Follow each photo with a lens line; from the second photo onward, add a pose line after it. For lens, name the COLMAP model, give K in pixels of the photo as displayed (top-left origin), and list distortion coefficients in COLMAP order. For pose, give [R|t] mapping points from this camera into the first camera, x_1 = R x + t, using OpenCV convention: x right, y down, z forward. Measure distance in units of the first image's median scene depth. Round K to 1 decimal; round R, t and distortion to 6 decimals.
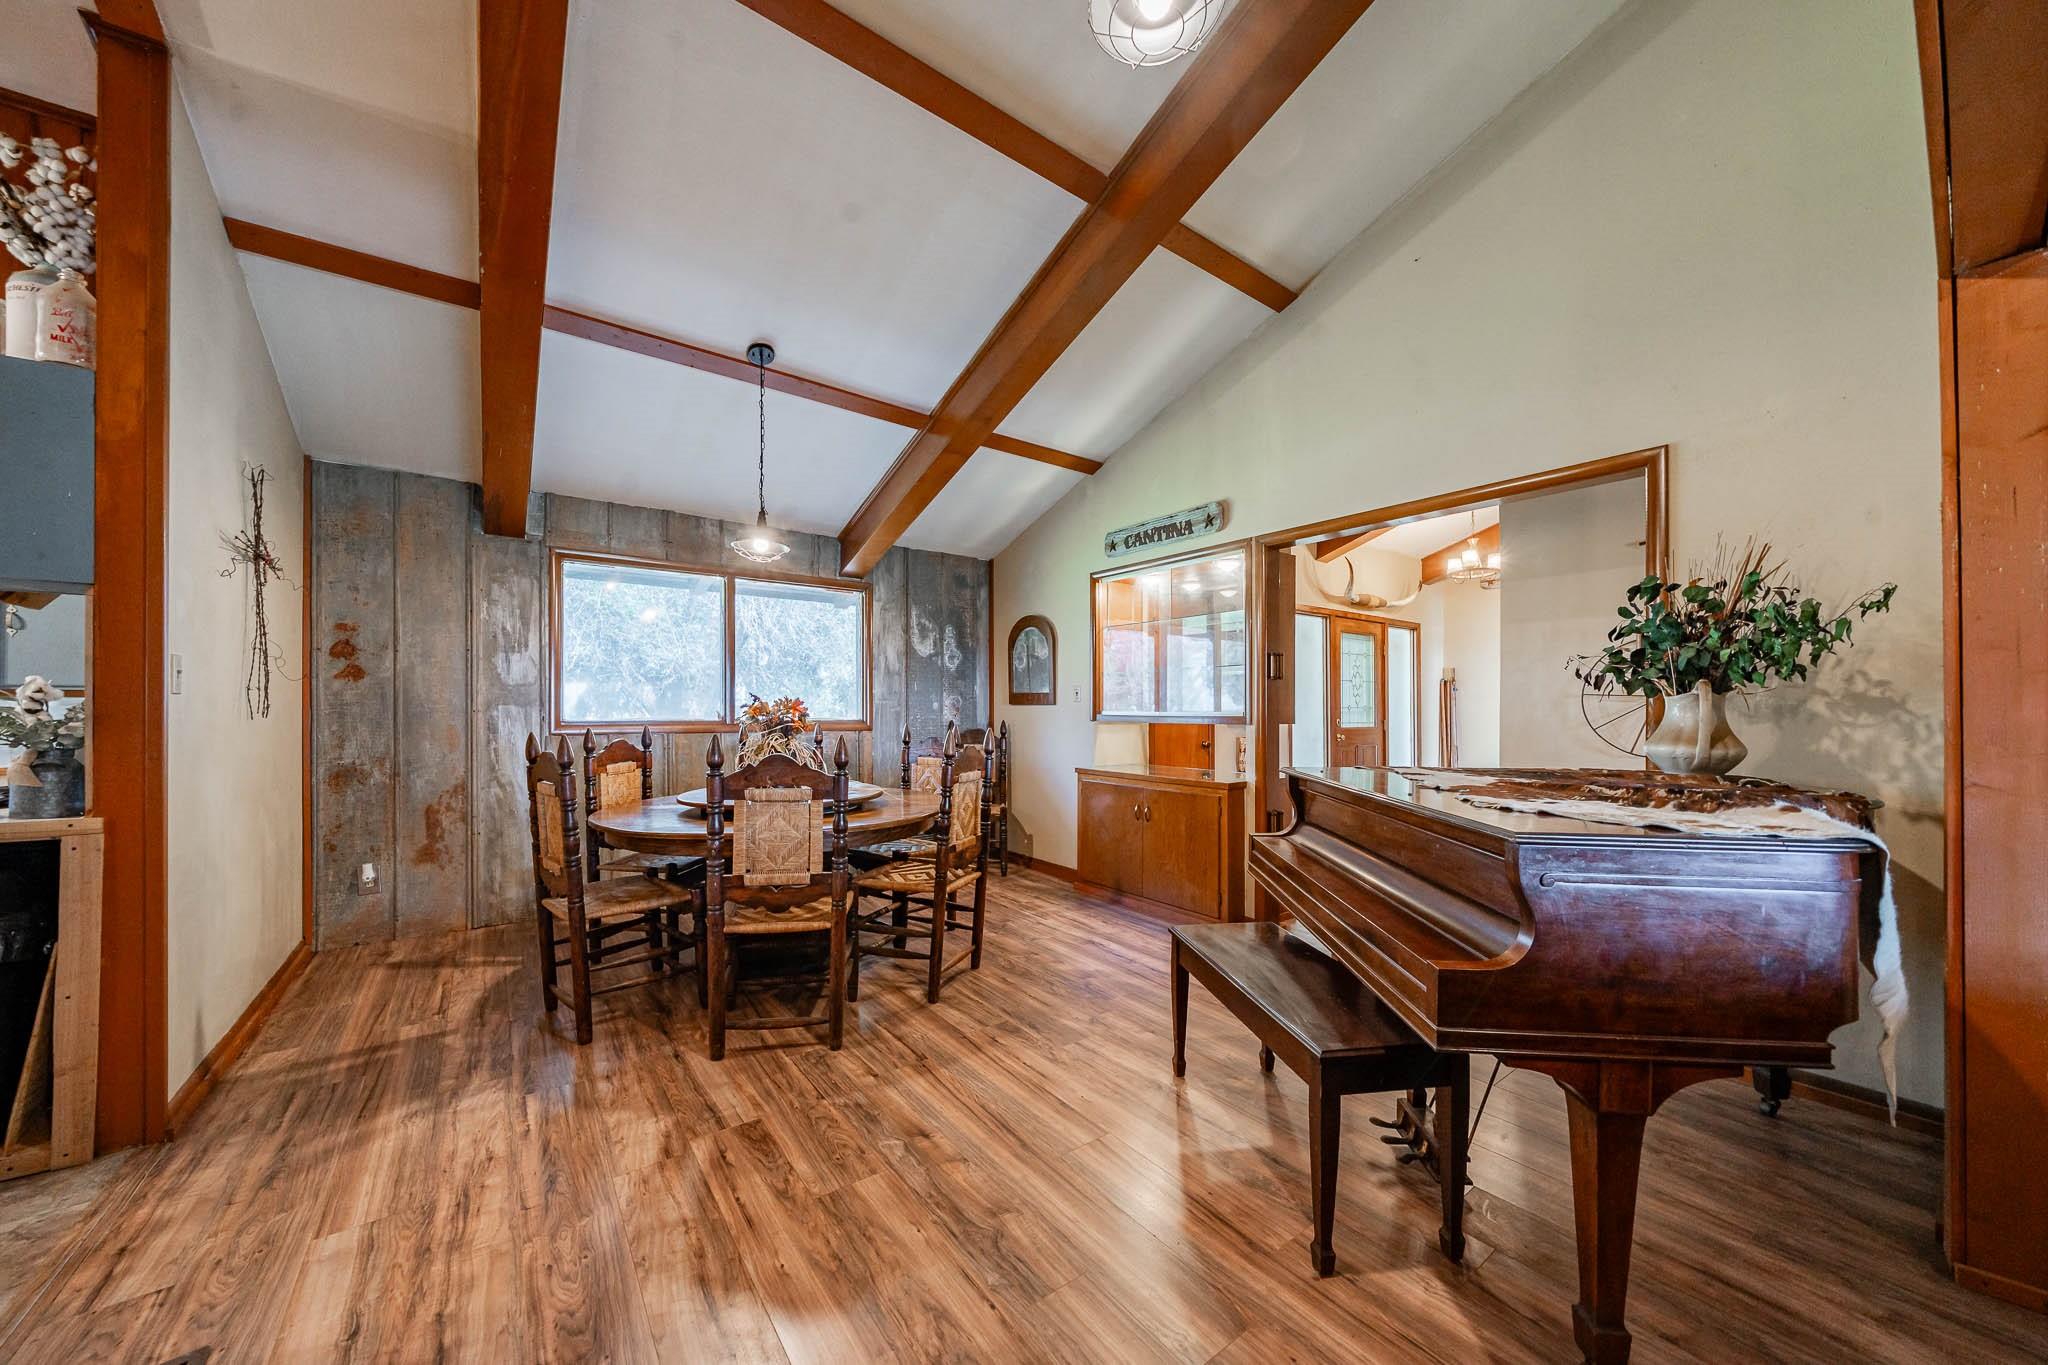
lens RADIAL K [[705.5, 0, 1022.7], [0, 705.5, 701.0], [0, 0, 1]] dist [0.000115, -0.000033]
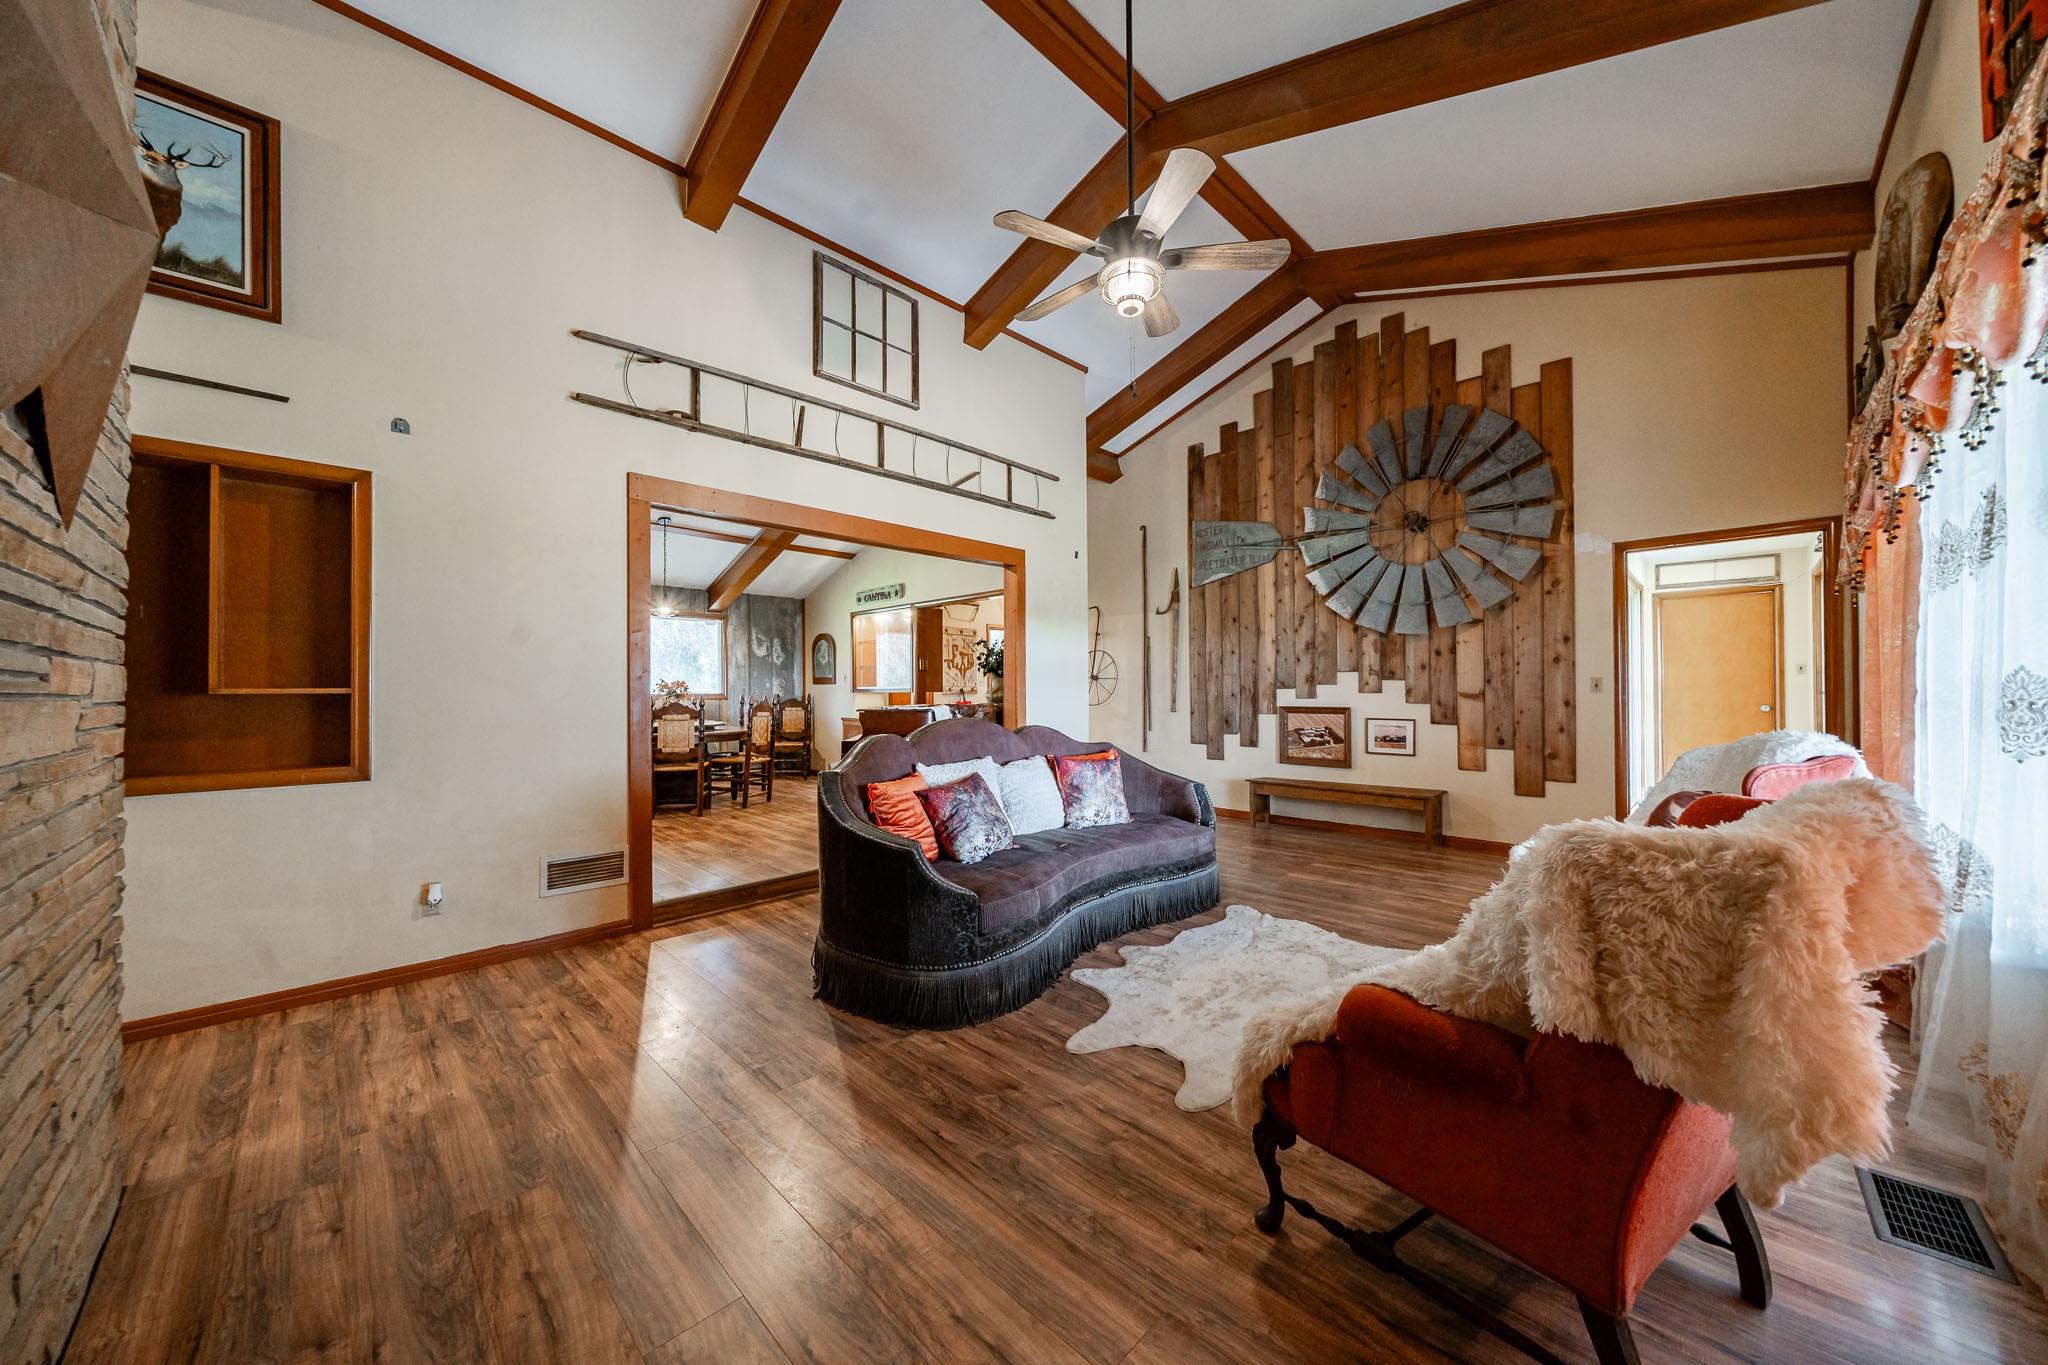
lens RADIAL K [[705.5, 0, 1026.7], [0, 705.5, 672.3], [0, 0, 1]] dist [0.000115, -0.000033]
pose [[0.988705, -0.004727, 0.149802, 0.257018], [0.007208, 0.999846, -0.016025, 0.007899], [-0.149703, 0.016923, 0.988586, -0.837554]]
